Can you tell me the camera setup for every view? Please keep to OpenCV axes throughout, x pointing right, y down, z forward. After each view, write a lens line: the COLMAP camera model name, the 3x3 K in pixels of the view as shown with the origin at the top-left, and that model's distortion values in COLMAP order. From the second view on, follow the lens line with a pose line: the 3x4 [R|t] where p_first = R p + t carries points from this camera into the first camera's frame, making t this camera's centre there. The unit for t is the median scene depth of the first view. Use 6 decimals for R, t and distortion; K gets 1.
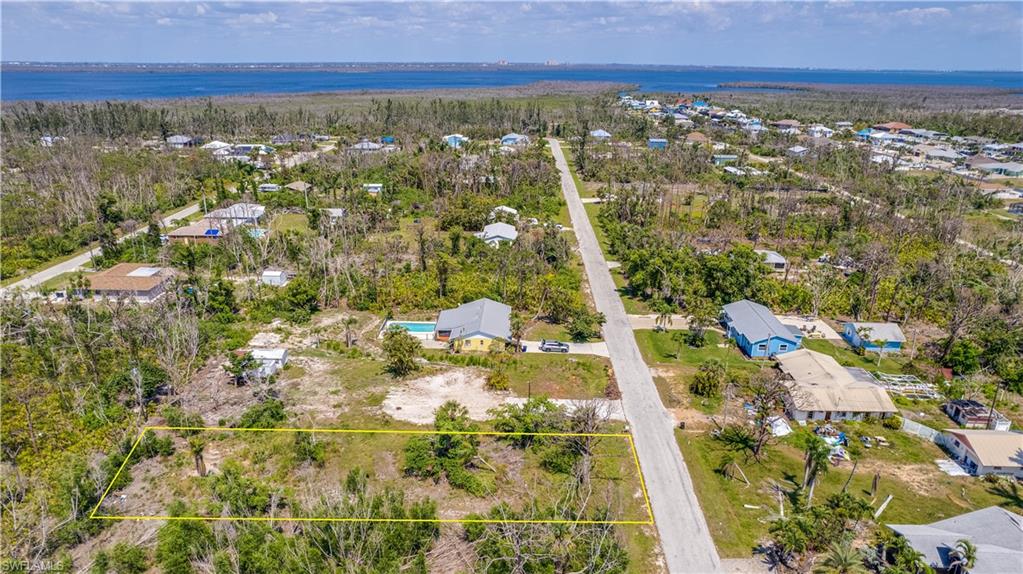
lens RADIAL K [[653.6, 0, 511.5], [0, 653.6, 287.0], [0, 0, 1]] dist [-0.078703, 0.070014]
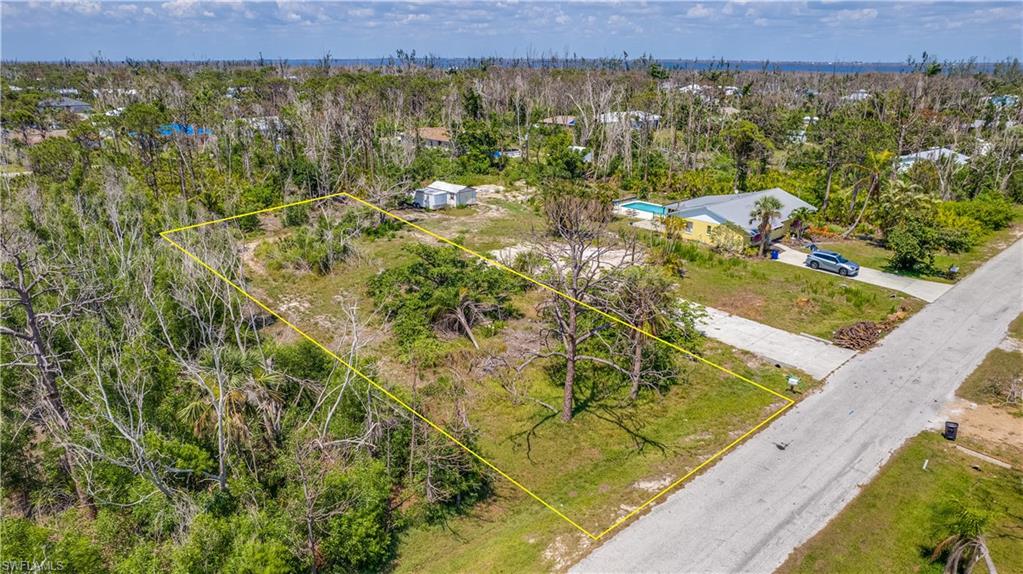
lens RADIAL K [[667.7, 0, 511.5], [0, 667.7, 287.0], [0, 0, 1]] dist [-0.035797, 0.004550]
pose [[0.697475, 0.227690, -0.679475, 0.287783], [-0.229597, 0.969199, 0.089097, 0.136833], [0.678833, 0.093863, 0.728269, 0.466598]]
